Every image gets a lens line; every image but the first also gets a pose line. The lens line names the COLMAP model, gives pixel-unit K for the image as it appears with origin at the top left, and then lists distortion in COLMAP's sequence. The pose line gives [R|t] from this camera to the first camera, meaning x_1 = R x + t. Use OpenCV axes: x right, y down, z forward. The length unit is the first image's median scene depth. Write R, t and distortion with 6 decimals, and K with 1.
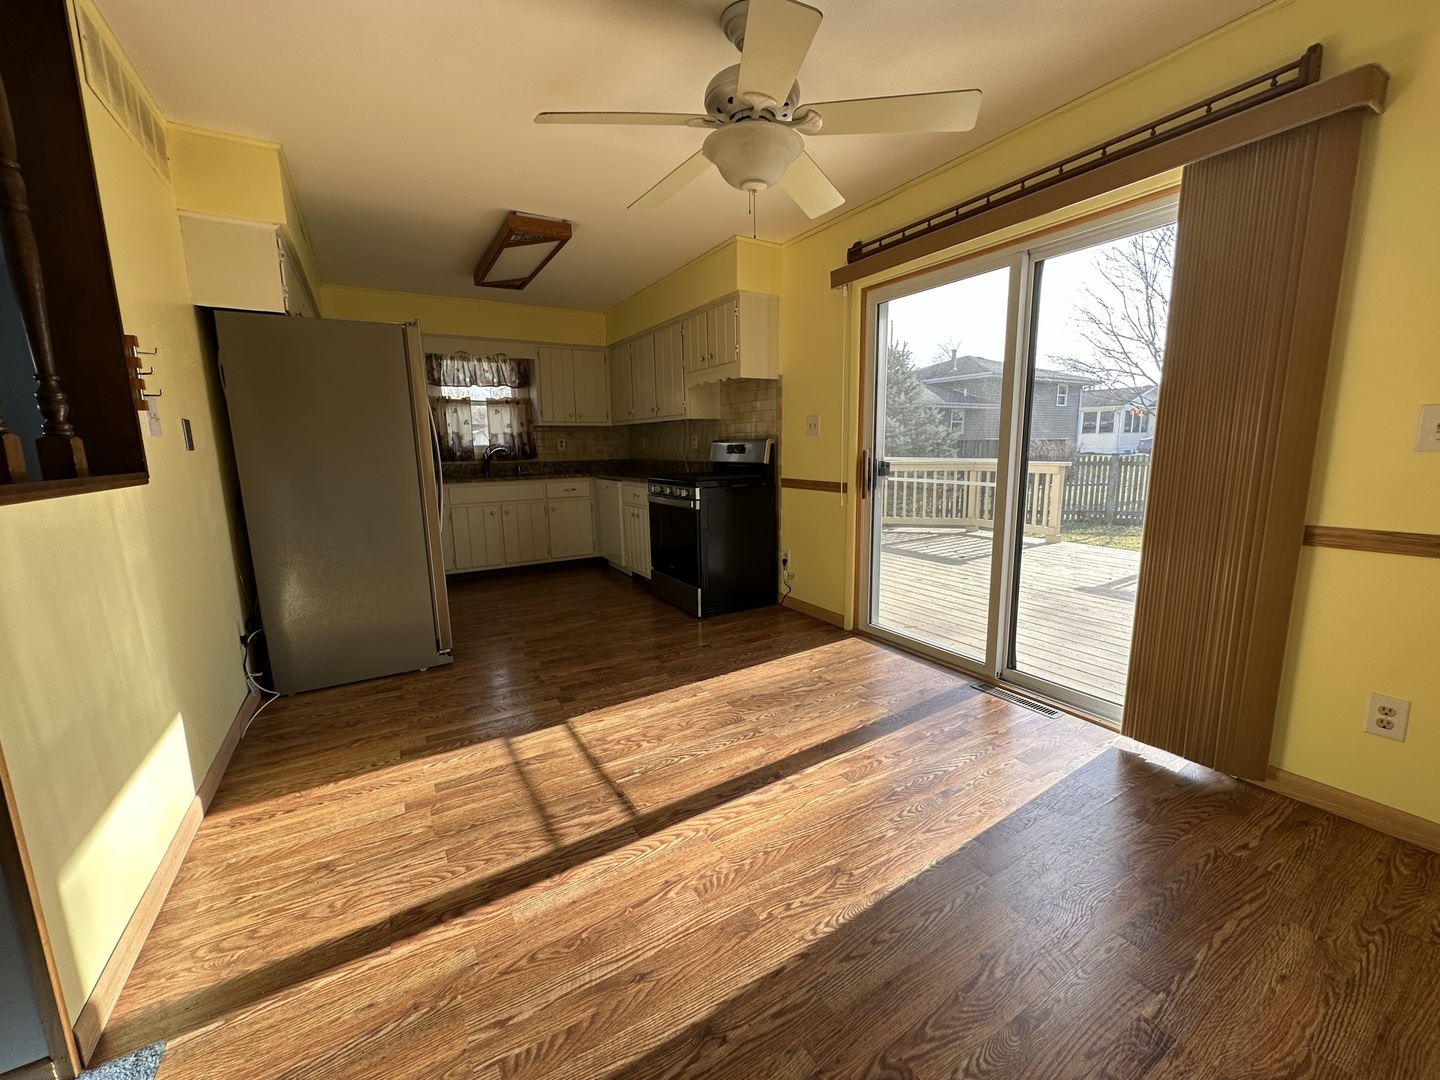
lens RADIAL K [[576.1, 0, 720.2], [0, 576.1, 537.4], [0, 0, 1]] dist [-0.001316, 0.000332]
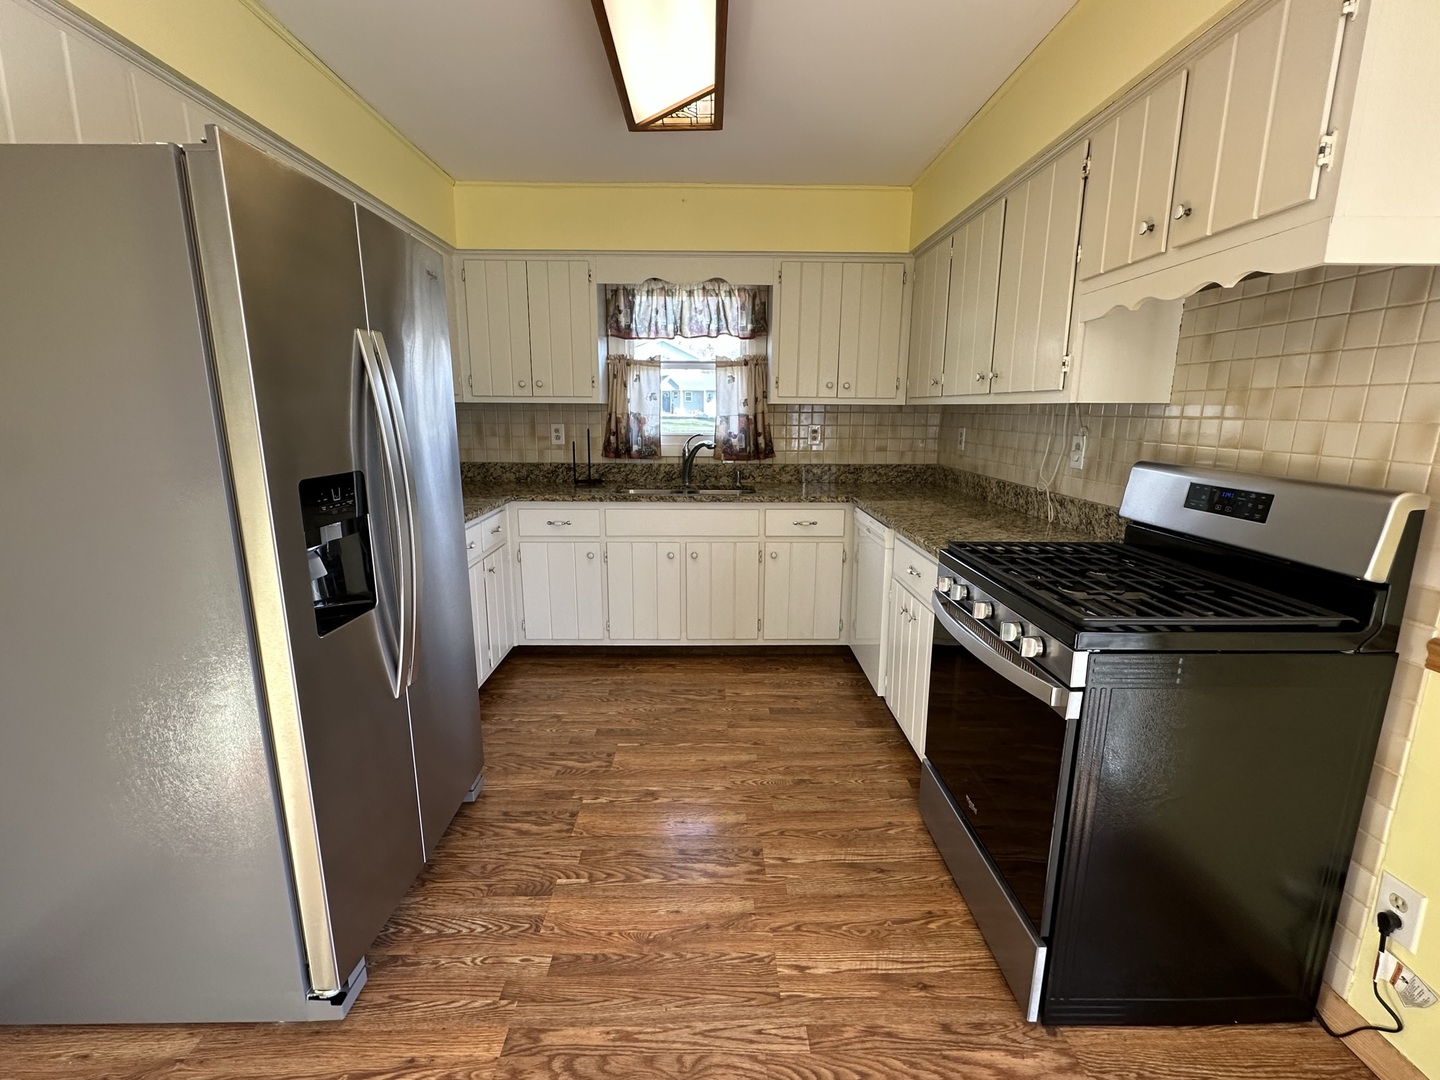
lens RADIAL K [[641.9, 0, 720.8], [0, 641.9, 545.6], [0, 0, 1]] dist [0.000820, -0.000220]
pose [[0.865965, 0.124249, -0.484425, -0.053498], [-0.099140, 0.992072, 0.077230, -0.166467], [0.490180, -0.018852, 0.871417, 0.702436]]
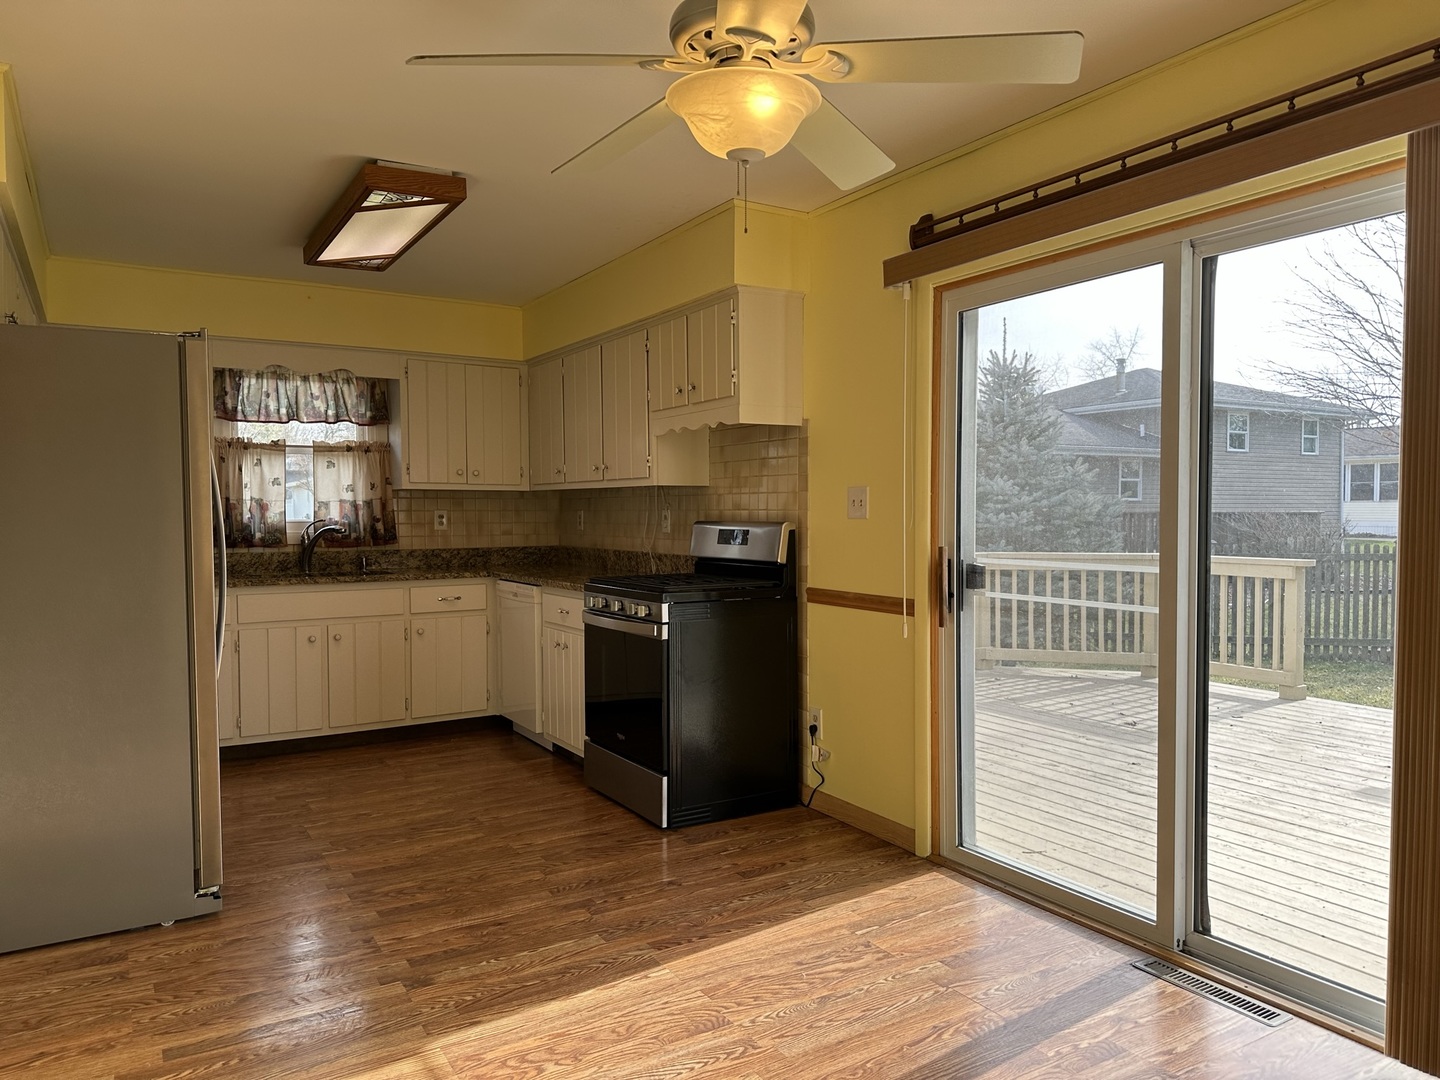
lens RADIAL K [[1009.5, 0, 732.8], [0, 1009.5, 542.6], [0, 0, 1]] dist [0.081653, -0.090428]
pose [[0.999872, 0.012460, 0.010049, 0.021862], [-0.011068, 0.991676, -0.128279, -0.017550], [-0.011563, 0.128152, 0.991687, -0.046071]]
